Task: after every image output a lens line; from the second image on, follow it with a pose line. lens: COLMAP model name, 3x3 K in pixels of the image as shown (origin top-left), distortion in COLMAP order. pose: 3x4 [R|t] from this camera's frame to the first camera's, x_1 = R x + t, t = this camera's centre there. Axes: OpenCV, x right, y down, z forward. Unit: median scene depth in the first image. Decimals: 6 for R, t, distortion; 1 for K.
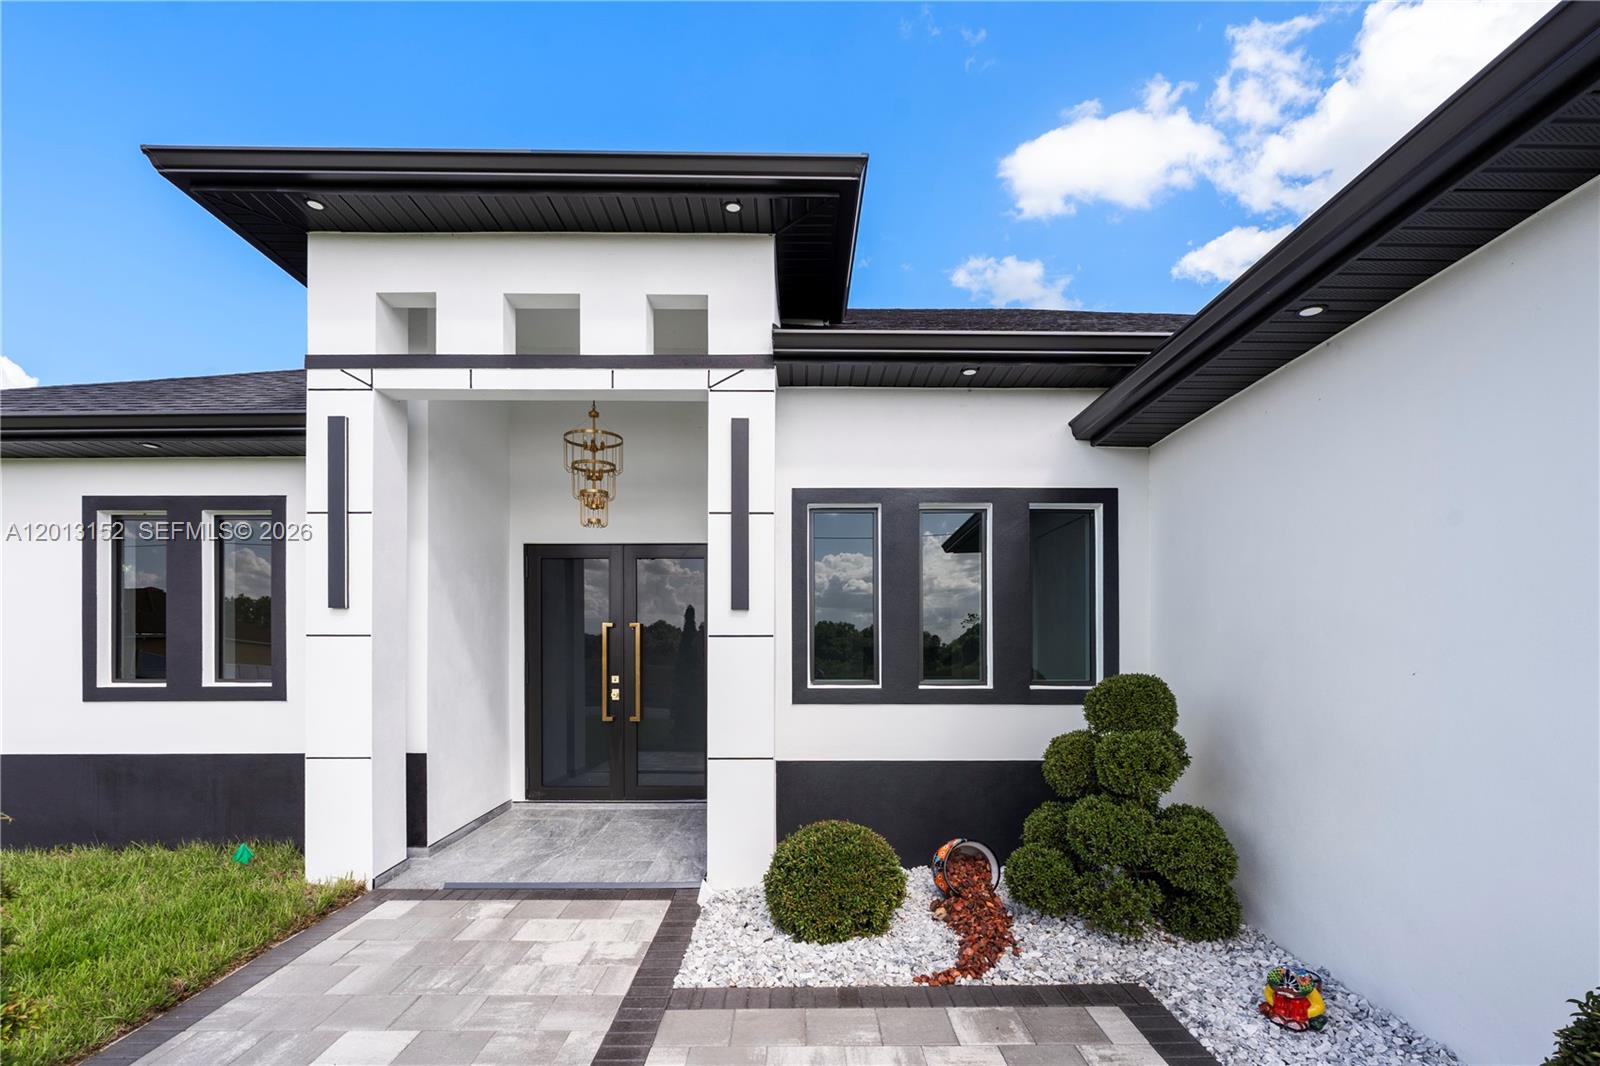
lens RADIAL K [[747.3, 0, 782.3], [0, 747.3, 634.7], [0, 0, 1]] dist [-0.002945, -0.000008]
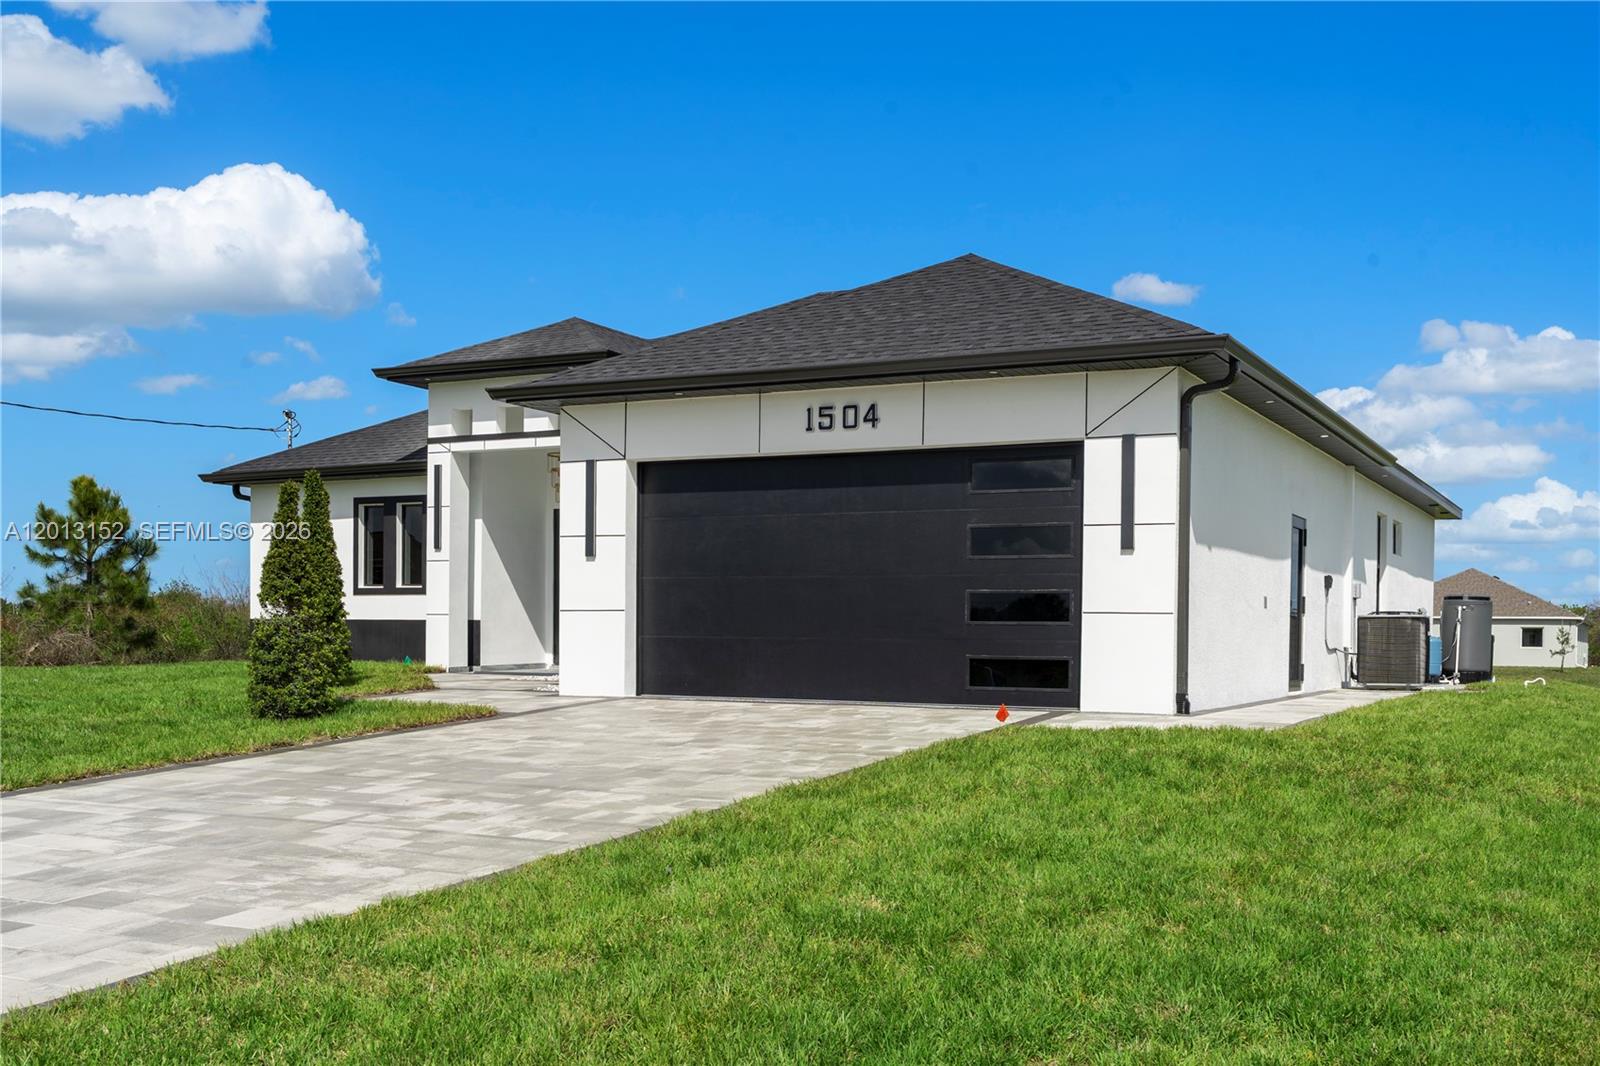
lens RADIAL K [[1591.6, 0, 801.0], [0, 1591.6, 539.6], [0, 0, 1]] dist [0.010087, 0.000000]
pose [[0.882107, -0.020088, -0.470621, 2.607062], [0.001320, 0.999192, -0.040174, 0.130145], [0.471048, 0.034817, 0.881420, -2.694032]]
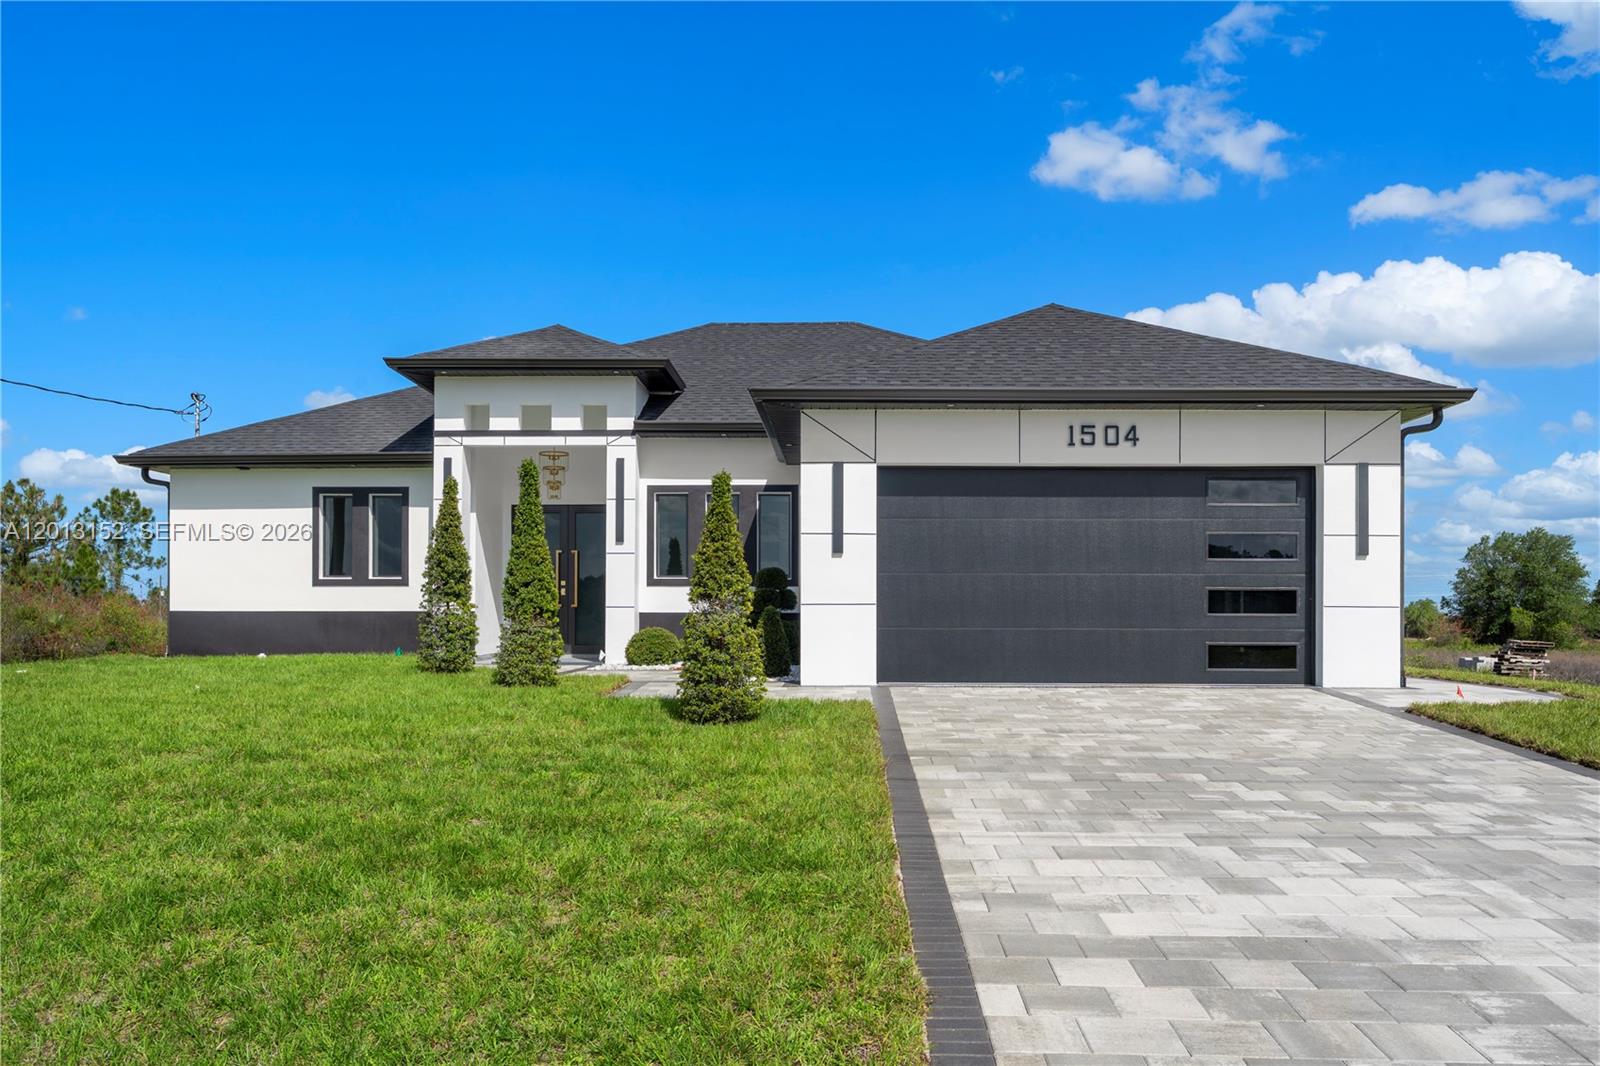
lens RADIAL K [[1281.0, 0, 751.3], [0, 1281.0, 576.9], [0, 0, 1]] dist [0.013684, 0.004132]
pose [[0.998289, 0.003156, -0.058386, 0.561485], [-0.004074, 0.999870, -0.015620, 0.130459], [0.058329, 0.015831, 0.998172, -2.827695]]
